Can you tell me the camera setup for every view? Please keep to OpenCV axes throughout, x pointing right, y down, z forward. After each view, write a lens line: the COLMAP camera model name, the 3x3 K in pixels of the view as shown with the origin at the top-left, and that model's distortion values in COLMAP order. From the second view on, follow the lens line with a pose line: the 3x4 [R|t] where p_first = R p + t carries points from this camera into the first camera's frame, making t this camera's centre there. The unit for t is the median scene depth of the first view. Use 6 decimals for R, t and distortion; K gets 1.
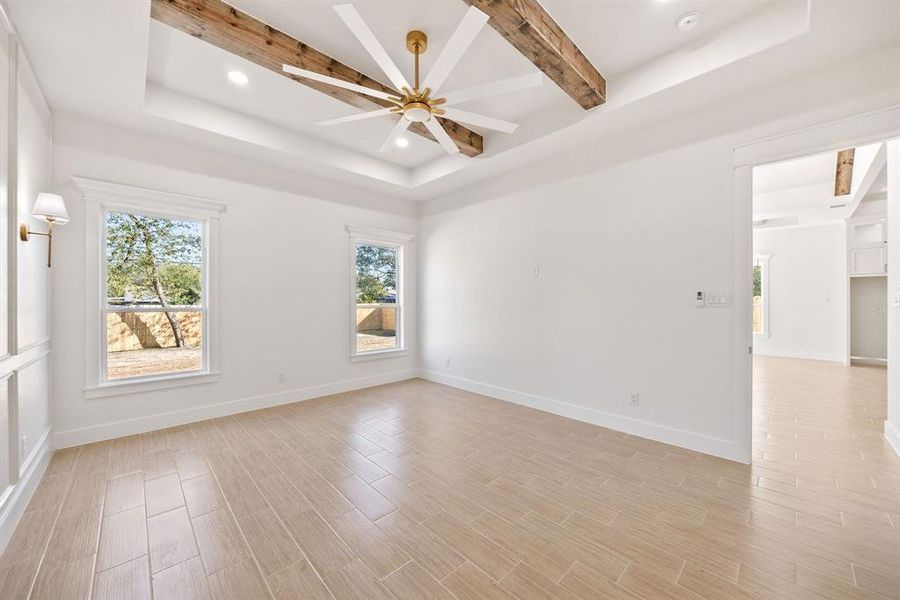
lens RADIAL K [[335.6, 0, 448.0], [0, 335.6, 300.4], [0, 0, 1]] dist [-0.000661, -0.000089]
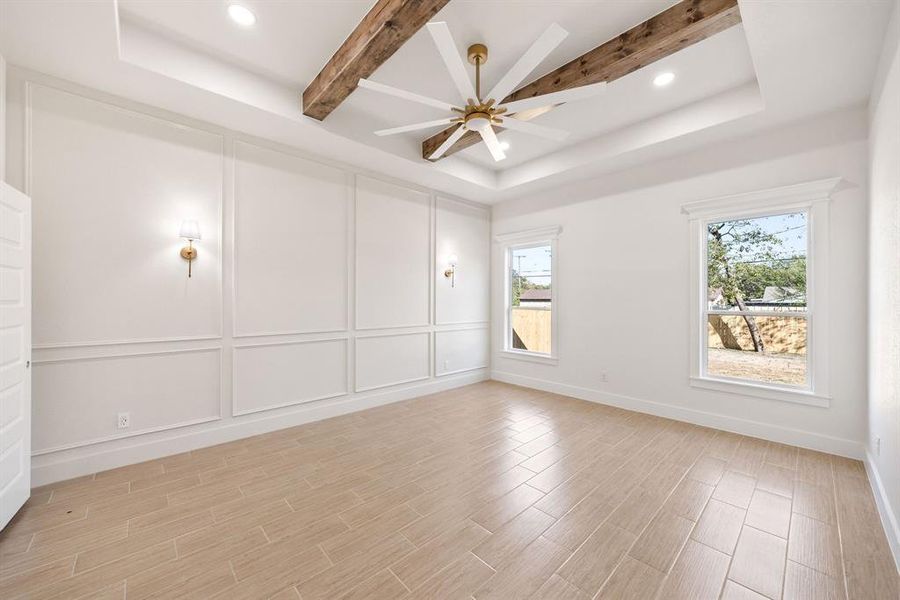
lens RADIAL K [[335.6, 0, 448.0], [0, 335.6, 300.4], [0, 0, 1]] dist [-0.000661, -0.000089]
pose [[-0.010622, -0.000123, -0.999944, 0.151977], [-0.003875, 0.999992, -0.000082, -0.001672], [0.999936, 0.003874, -0.010622, 0.148557]]
